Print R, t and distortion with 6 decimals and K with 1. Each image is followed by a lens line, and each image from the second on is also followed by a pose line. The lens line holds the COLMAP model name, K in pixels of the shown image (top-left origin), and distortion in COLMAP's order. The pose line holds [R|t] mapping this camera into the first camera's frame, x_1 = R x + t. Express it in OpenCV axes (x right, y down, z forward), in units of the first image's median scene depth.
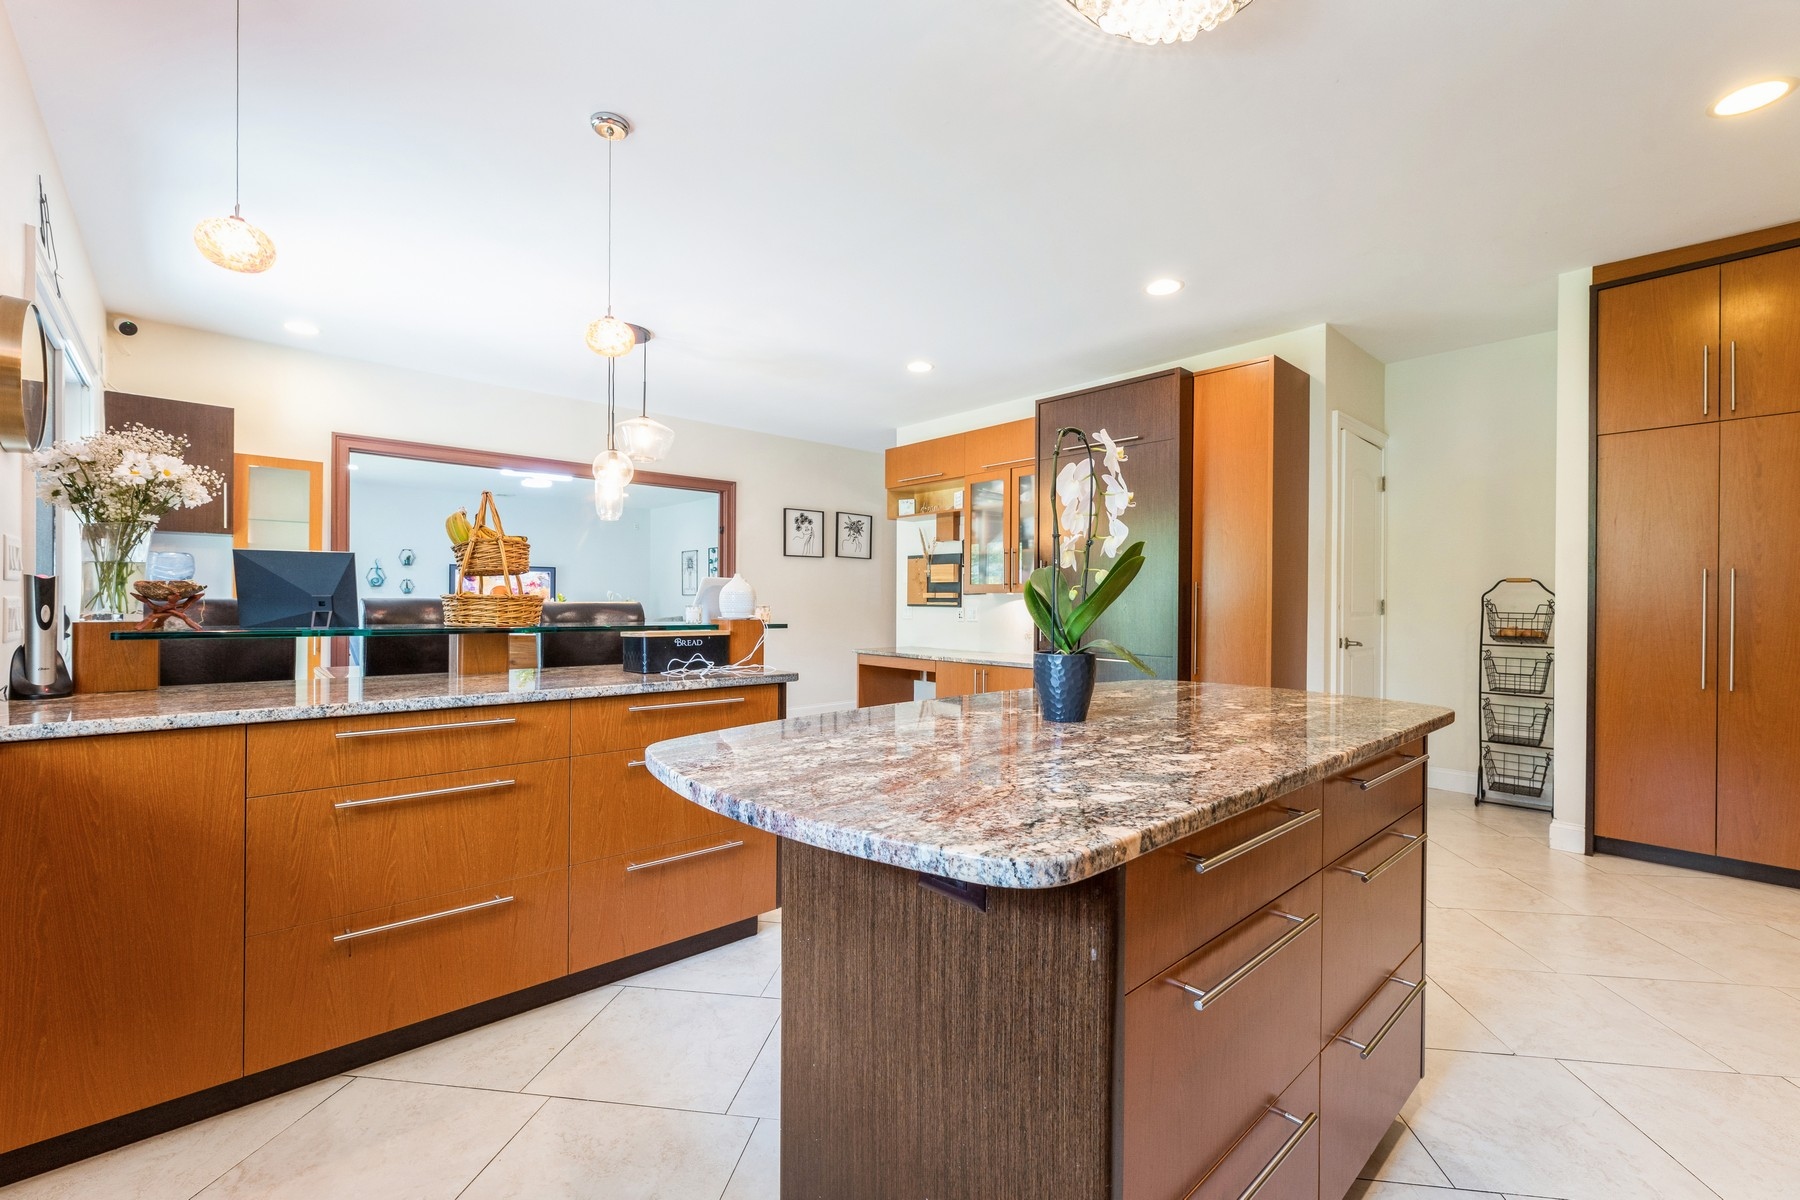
lens RADIAL K [[769.3, 0, 900.0], [0, 769.3, 600.0], [0, 0, 1]] dist [0.000751, 0.000174]
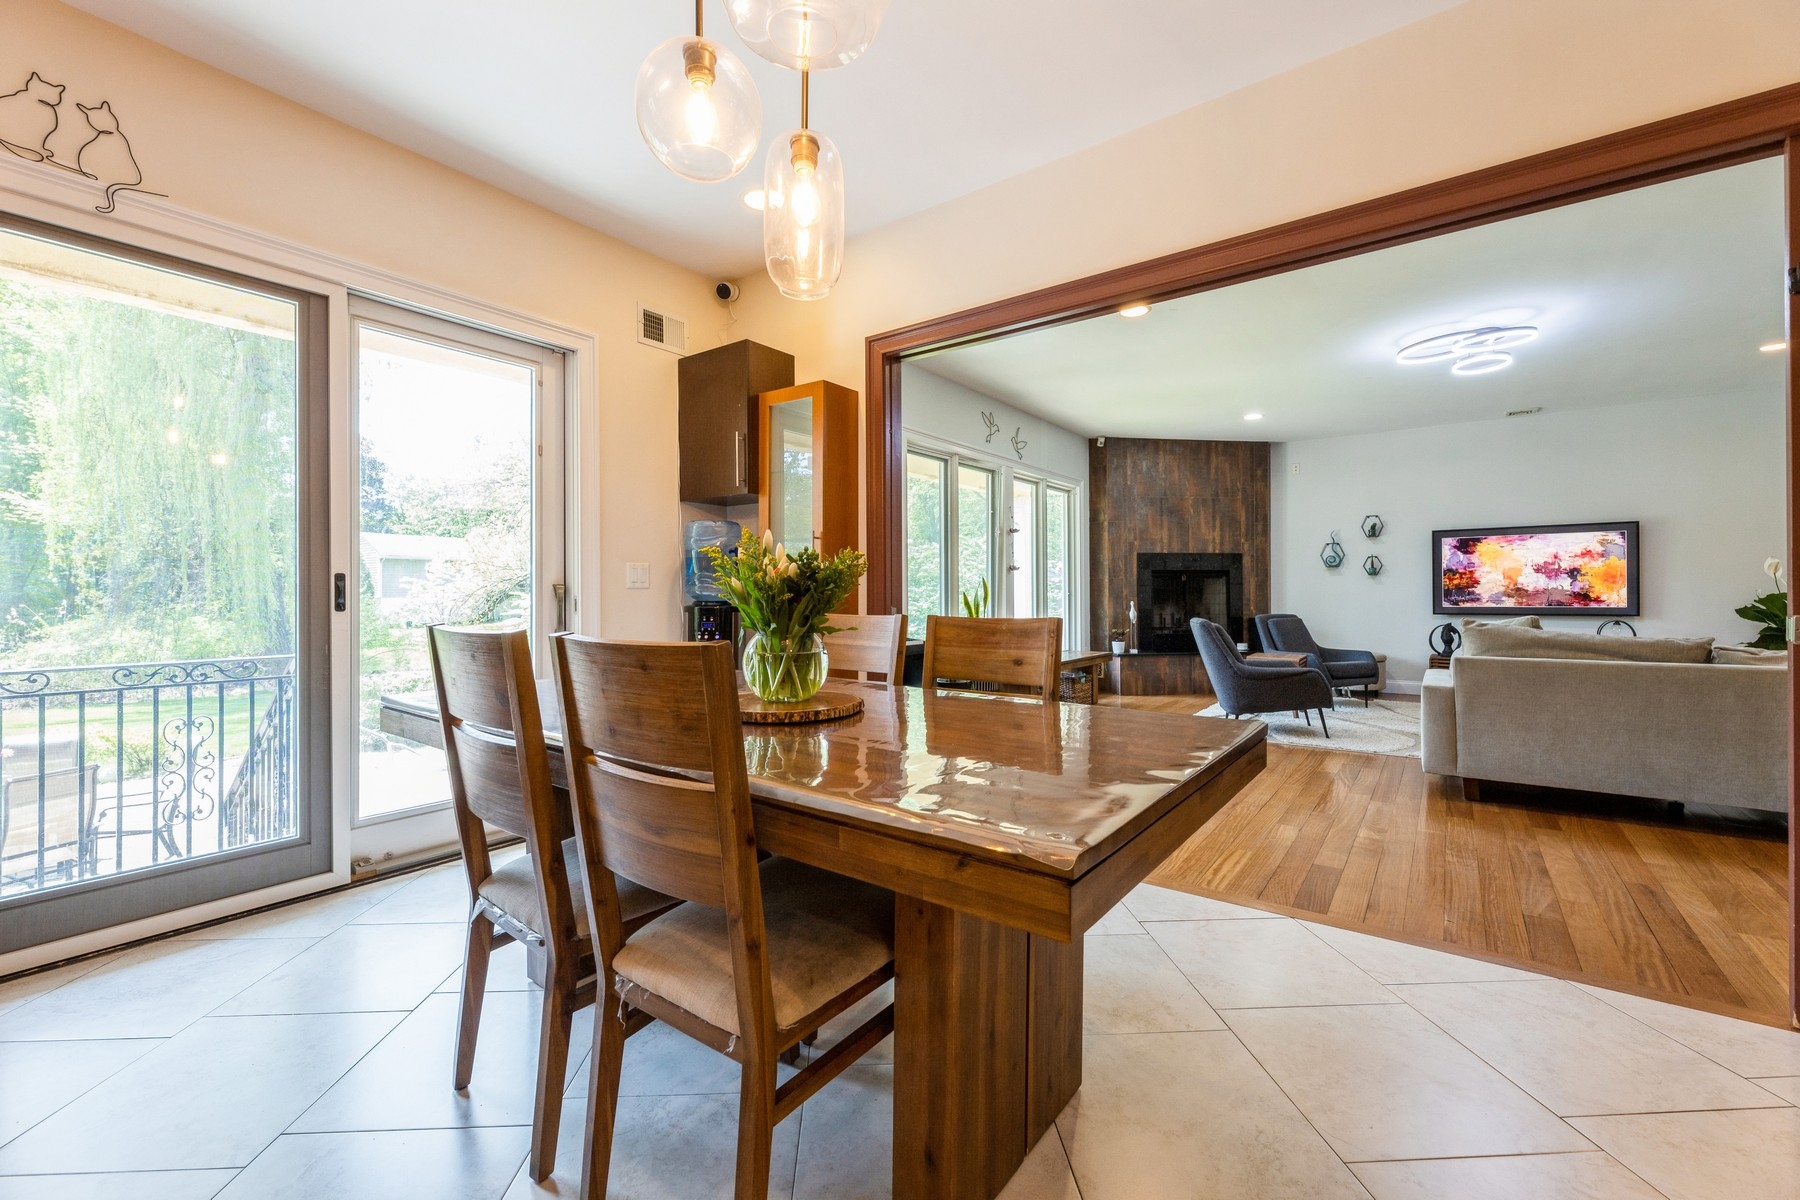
lens RADIAL K [[732.8, 0, 897.8], [0, 732.8, 598.7], [0, 0, 1]] dist [0.001450, -0.000225]
pose [[0.184282, 0.001433, -0.982872, -0.041779], [0.005049, 0.999984, 0.002404, 0.018044], [0.982860, -0.005406, 0.184272, 0.700833]]
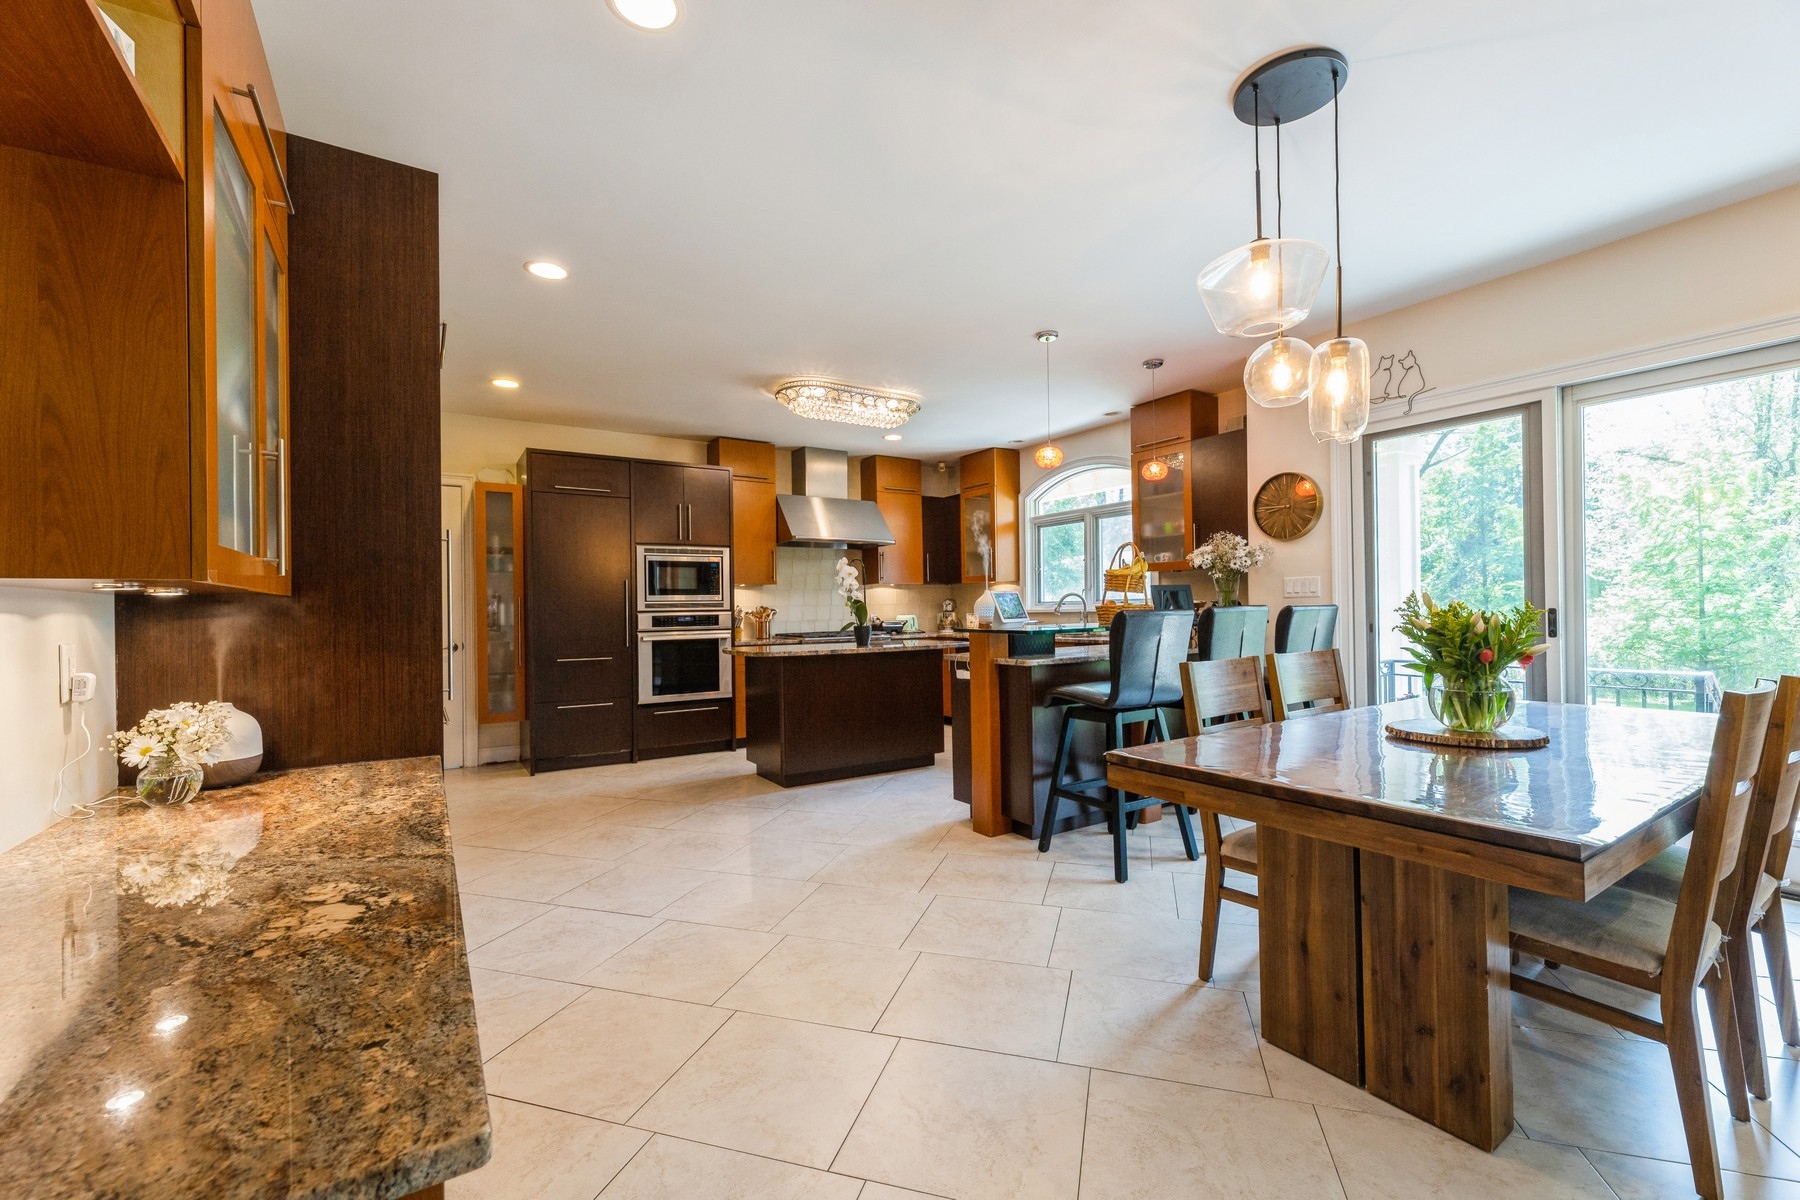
lens RADIAL K [[732.8, 0, 897.8], [0, 732.8, 598.7], [0, 0, 1]] dist [0.001450, -0.000225]
pose [[-0.985372, 0.014172, 0.169825, -0.119980], [0.011480, 0.999793, -0.016825, 0.000508], [-0.170029, -0.014629, -0.985331, 1.072910]]
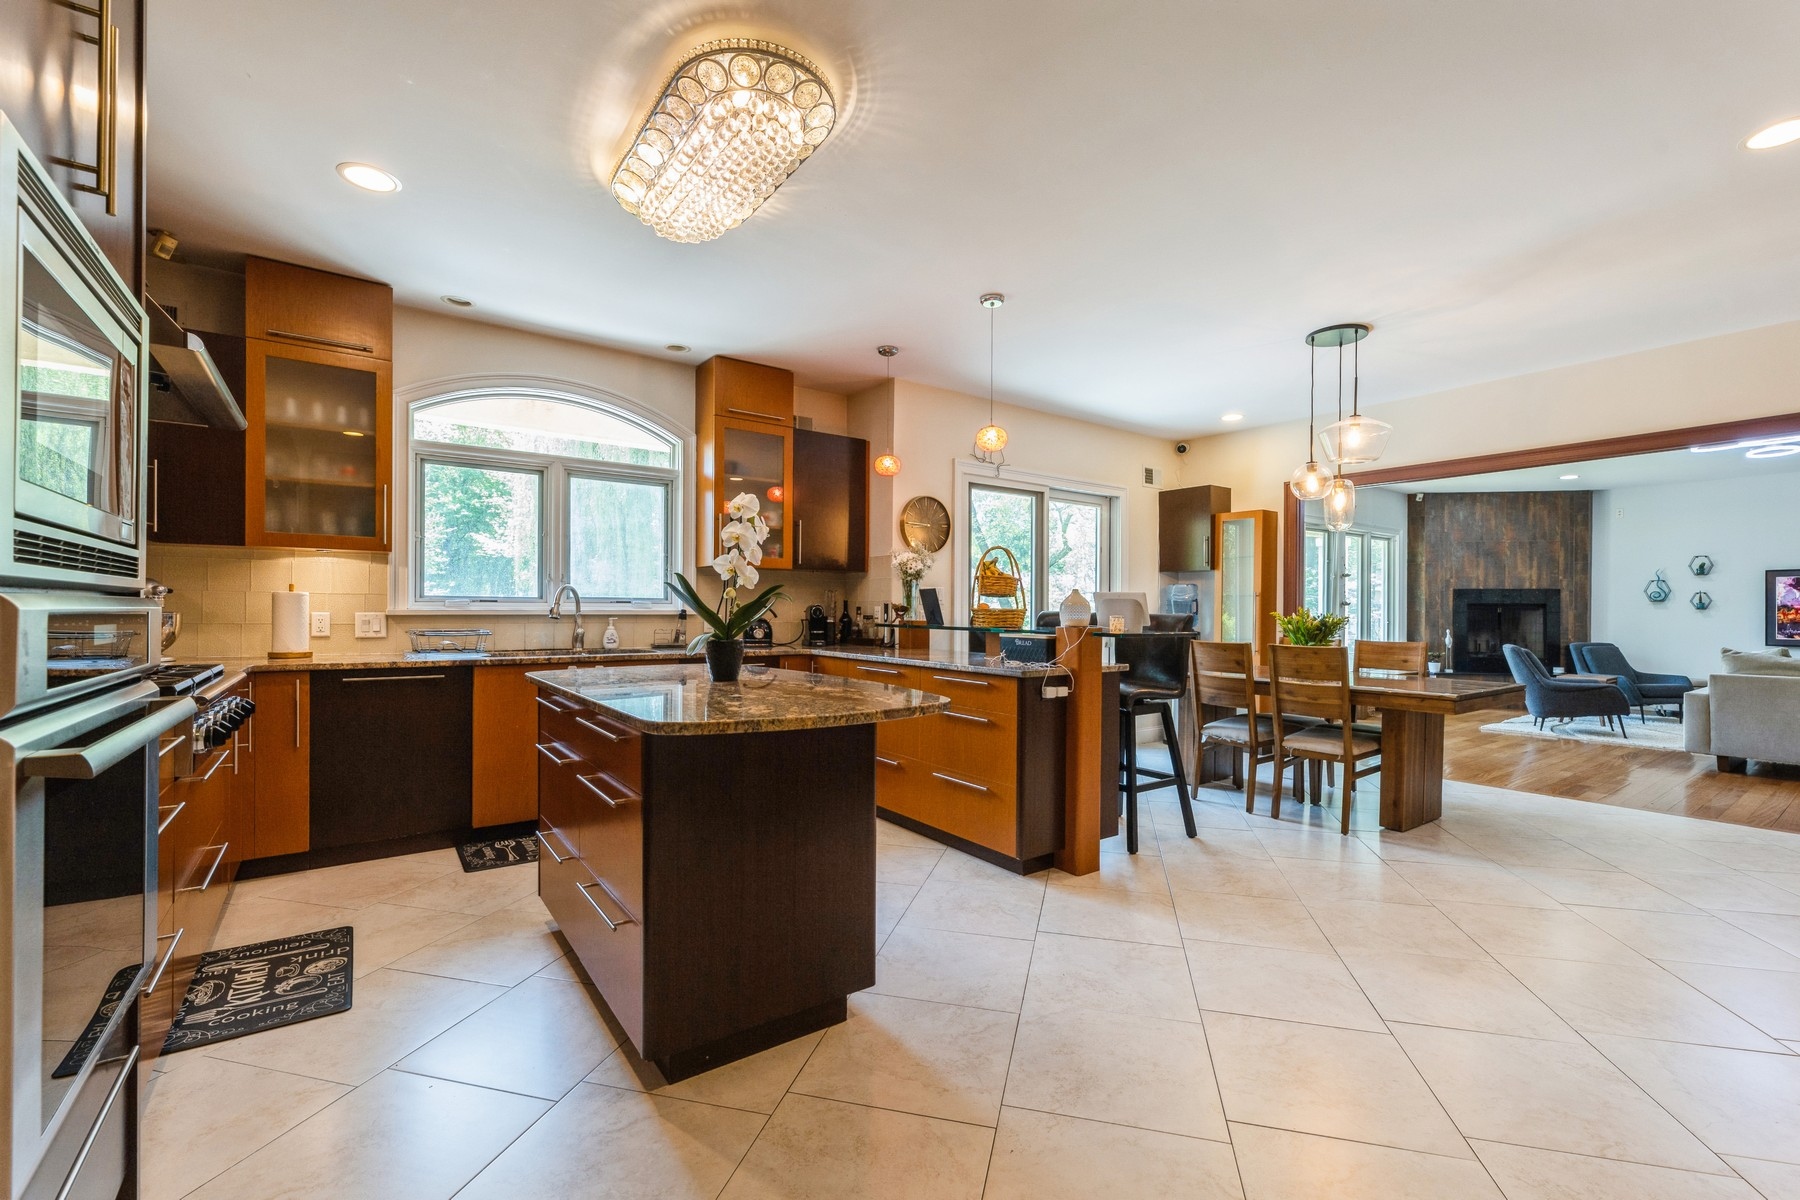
lens RADIAL K [[752.3, 0, 897.5], [0, 752.3, 617.0], [0, 0, 1]] dist [-0.007607, 0.000531]
pose [[-0.126024, 0.003262, -0.992022, 0.455693], [-0.005059, 0.999979, 0.003930, 0.002211], [0.992014, 0.005514, -0.126004, 0.405805]]
